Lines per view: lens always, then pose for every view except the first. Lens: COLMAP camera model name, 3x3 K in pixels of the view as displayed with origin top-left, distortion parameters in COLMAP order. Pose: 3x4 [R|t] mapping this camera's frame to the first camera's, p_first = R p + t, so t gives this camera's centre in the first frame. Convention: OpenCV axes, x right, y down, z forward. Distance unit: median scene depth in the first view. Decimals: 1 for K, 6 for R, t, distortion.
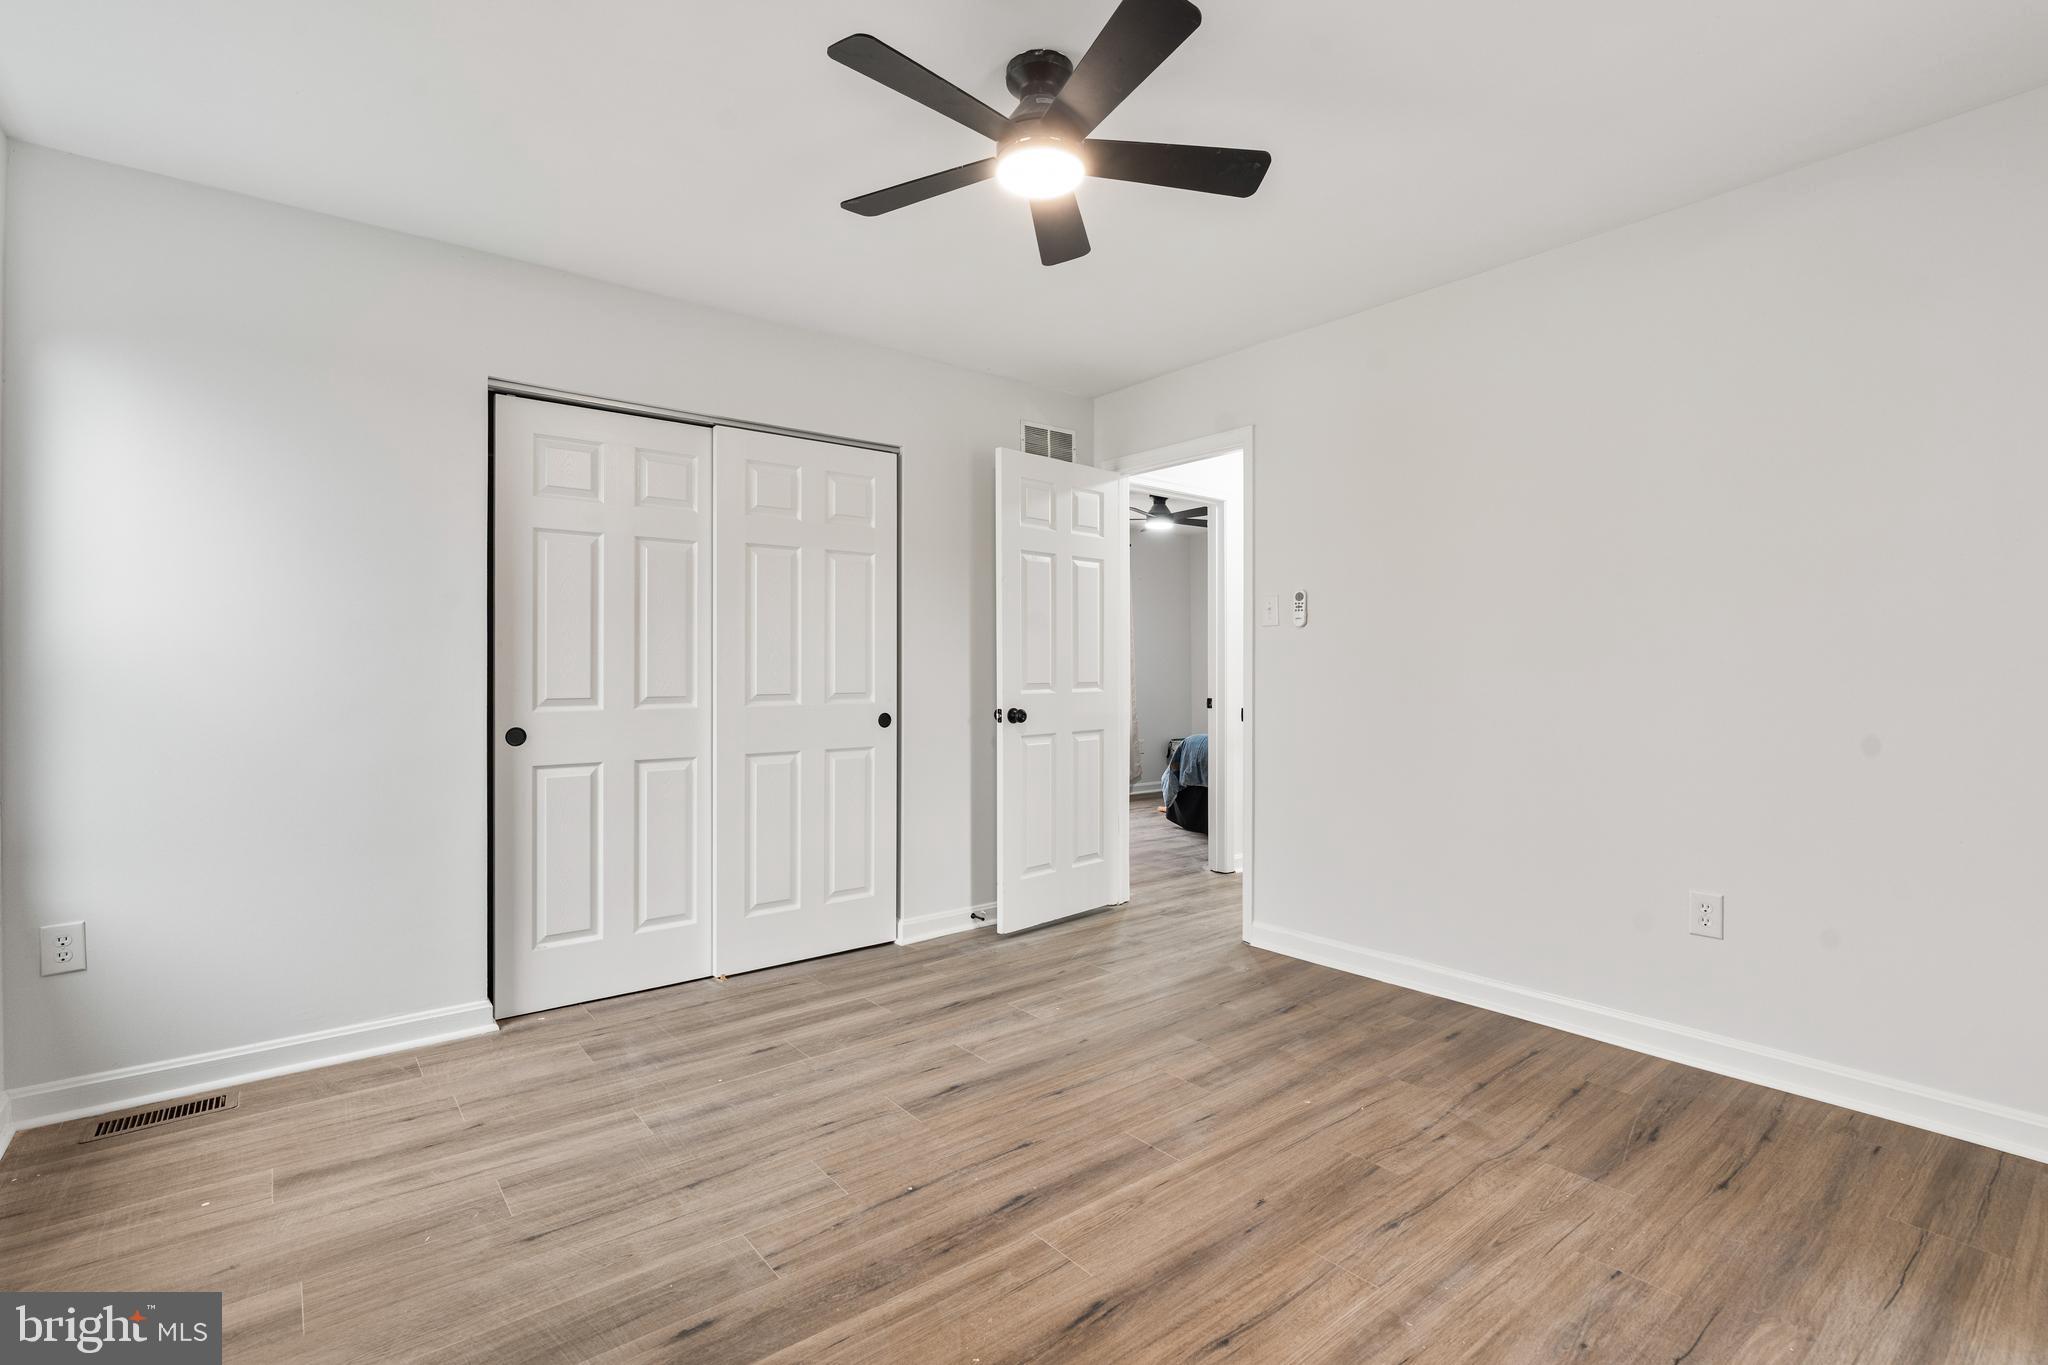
lens RADIAL K [[949.2, 0, 1021.1], [0, 949.2, 678.7], [0, 0, 1]] dist [0.004489, 0.000082]
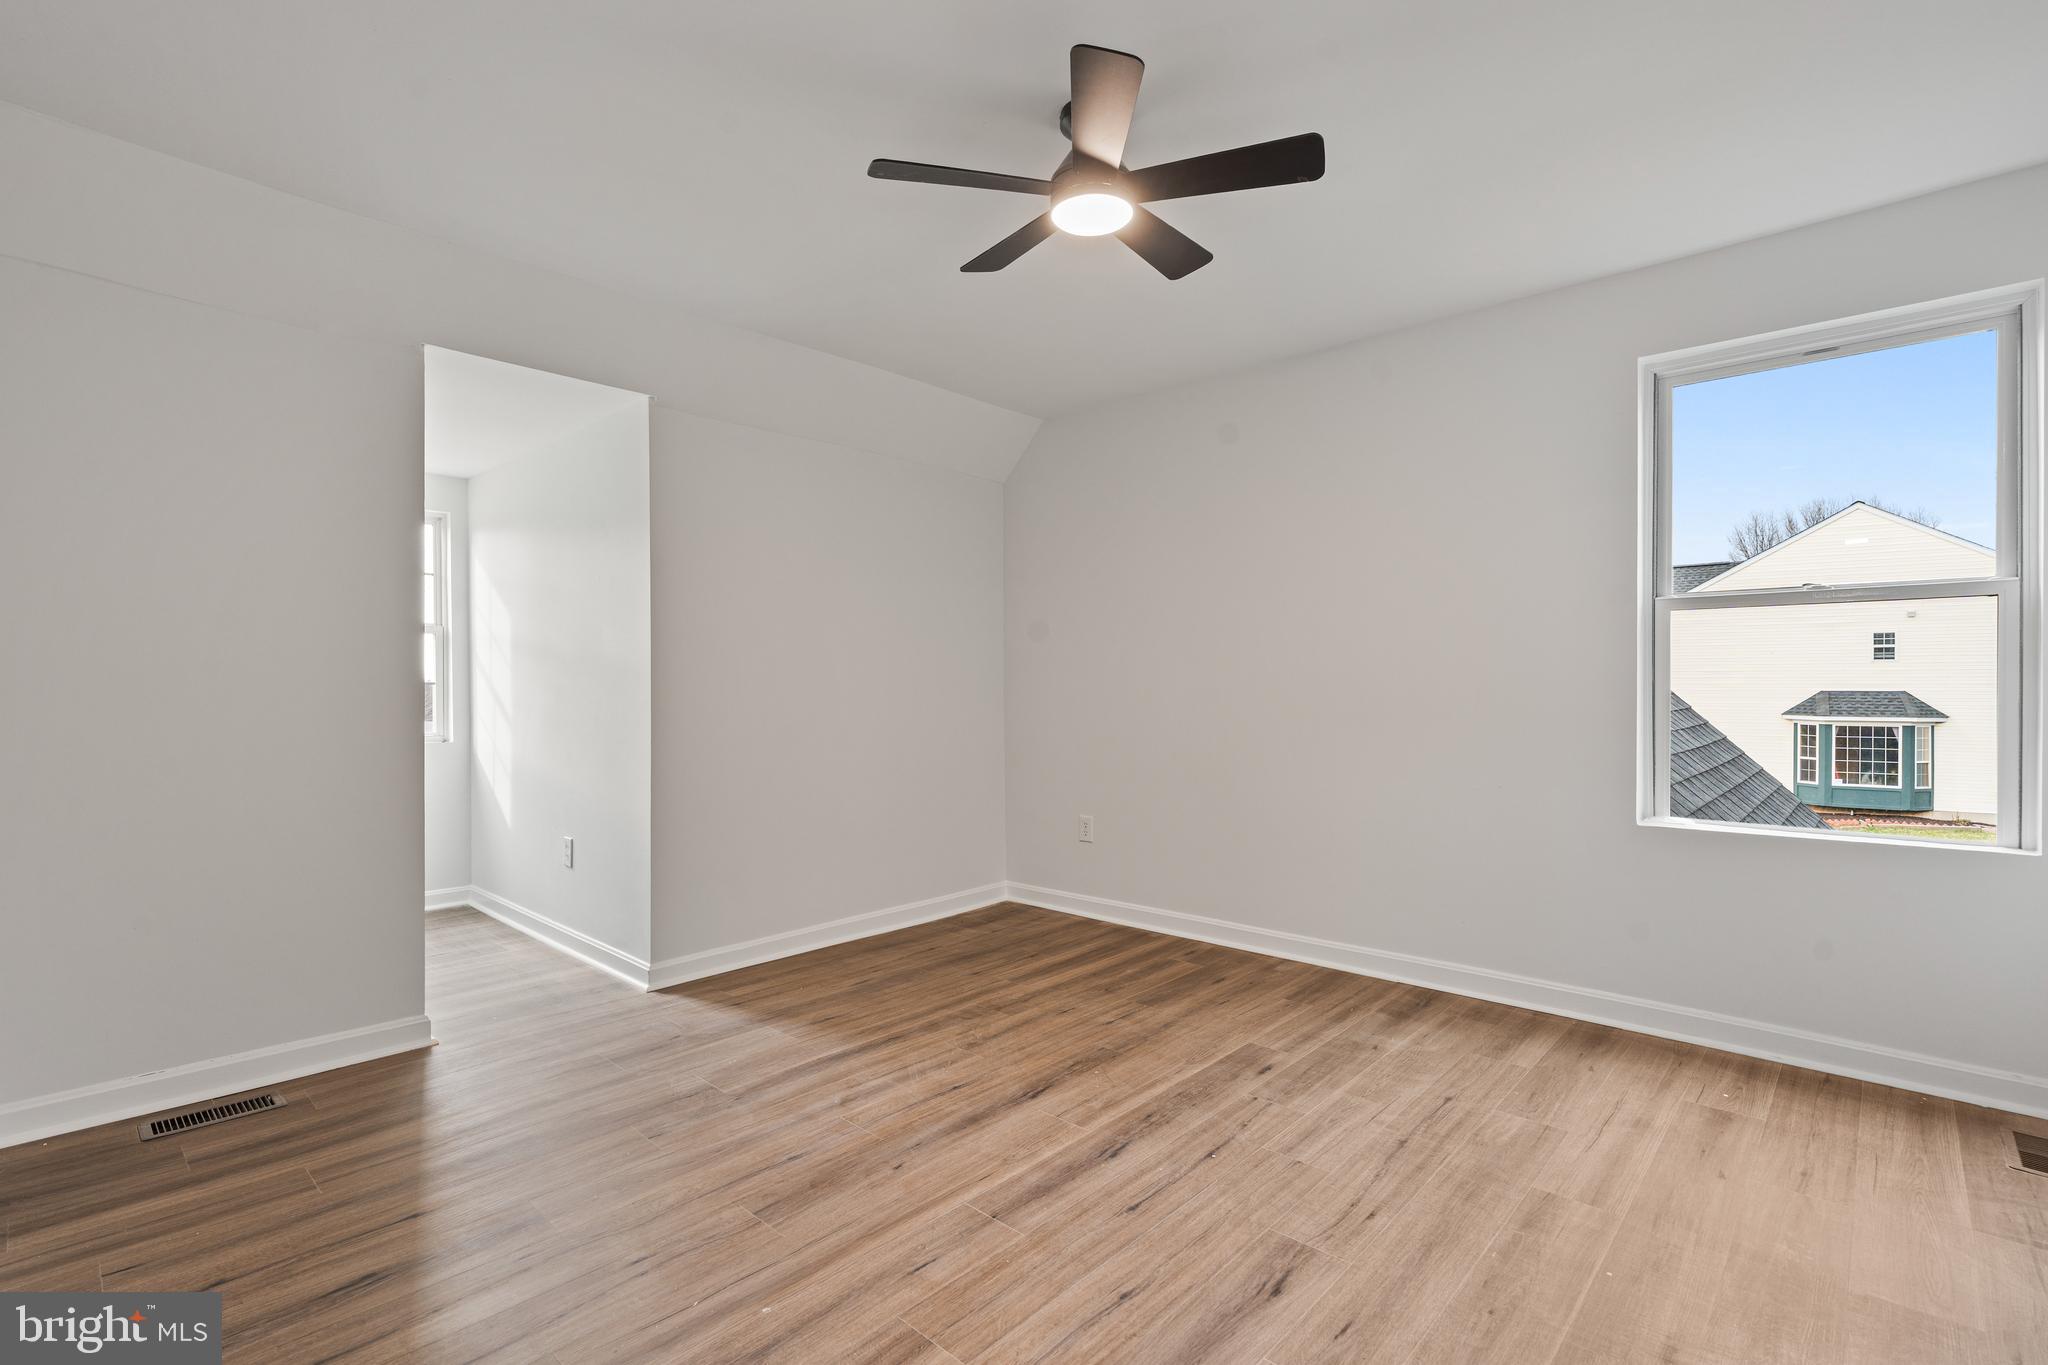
lens RADIAL K [[949.2, 0, 1024.6], [0, 949.2, 686.6], [0, 0, 1]] dist [0.004489, 0.000082]
pose [[-0.989199, 0.005199, -0.146488, 0.257963], [0.004393, 0.999973, 0.005824, -0.013154], [0.146514, 0.005118, -0.989195, 2.053333]]
